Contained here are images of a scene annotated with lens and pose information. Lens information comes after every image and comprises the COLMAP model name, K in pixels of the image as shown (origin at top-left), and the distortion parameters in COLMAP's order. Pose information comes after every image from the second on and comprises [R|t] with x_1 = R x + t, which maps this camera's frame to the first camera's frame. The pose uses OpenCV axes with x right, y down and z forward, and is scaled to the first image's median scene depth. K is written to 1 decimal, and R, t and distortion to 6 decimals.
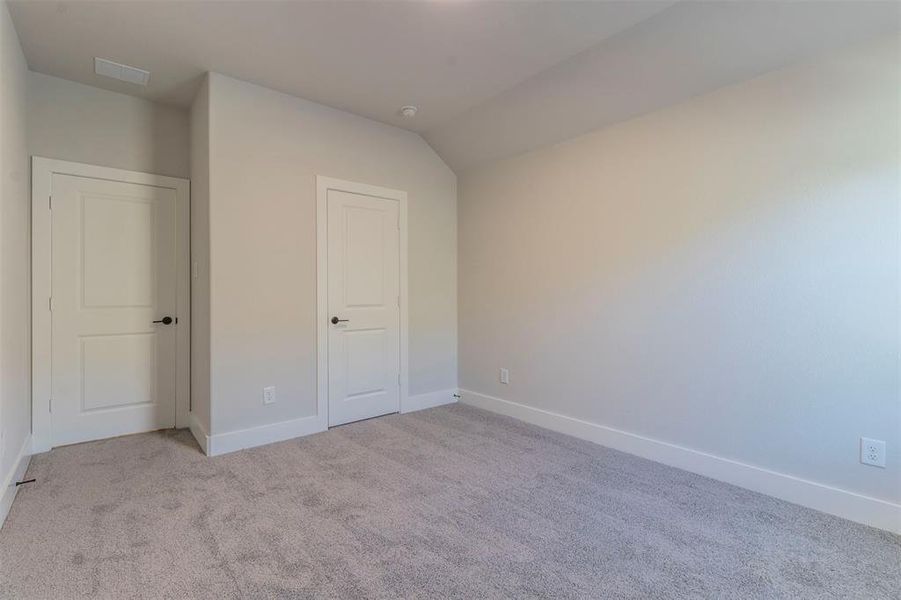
lens RADIAL K [[420.7, 0, 449.9], [0, 420.7, 296.4], [0, 0, 1]] dist [0.002225, -0.001865]
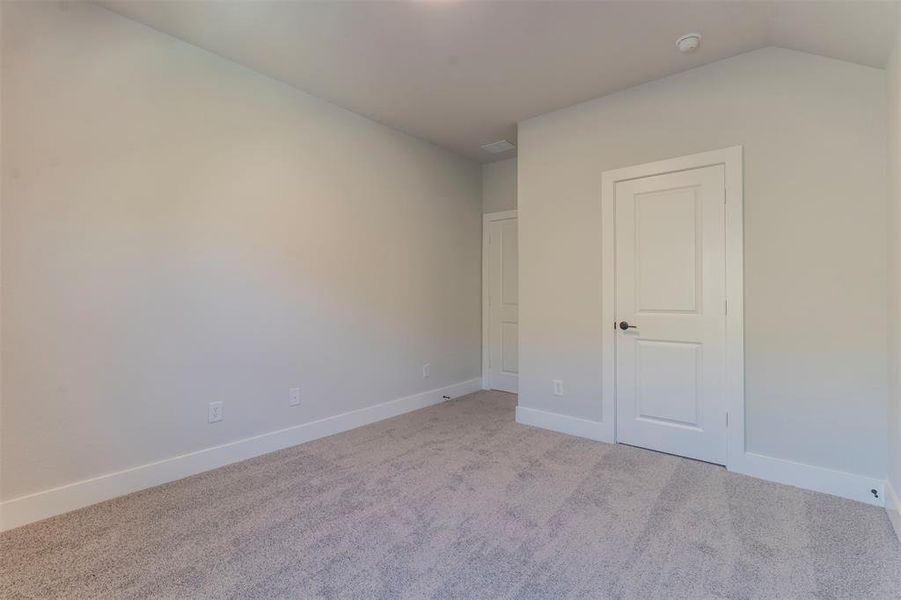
lens RADIAL K [[420.7, 0, 450.7], [0, 420.7, 296.9], [0, 0, 1]] dist [0.002225, -0.001865]
pose [[0.159542, 0.003102, -0.987186, 0.615788], [-0.014556, 0.999894, 0.000790, 0.001103], [0.987084, 0.014244, 0.159570, 0.547917]]
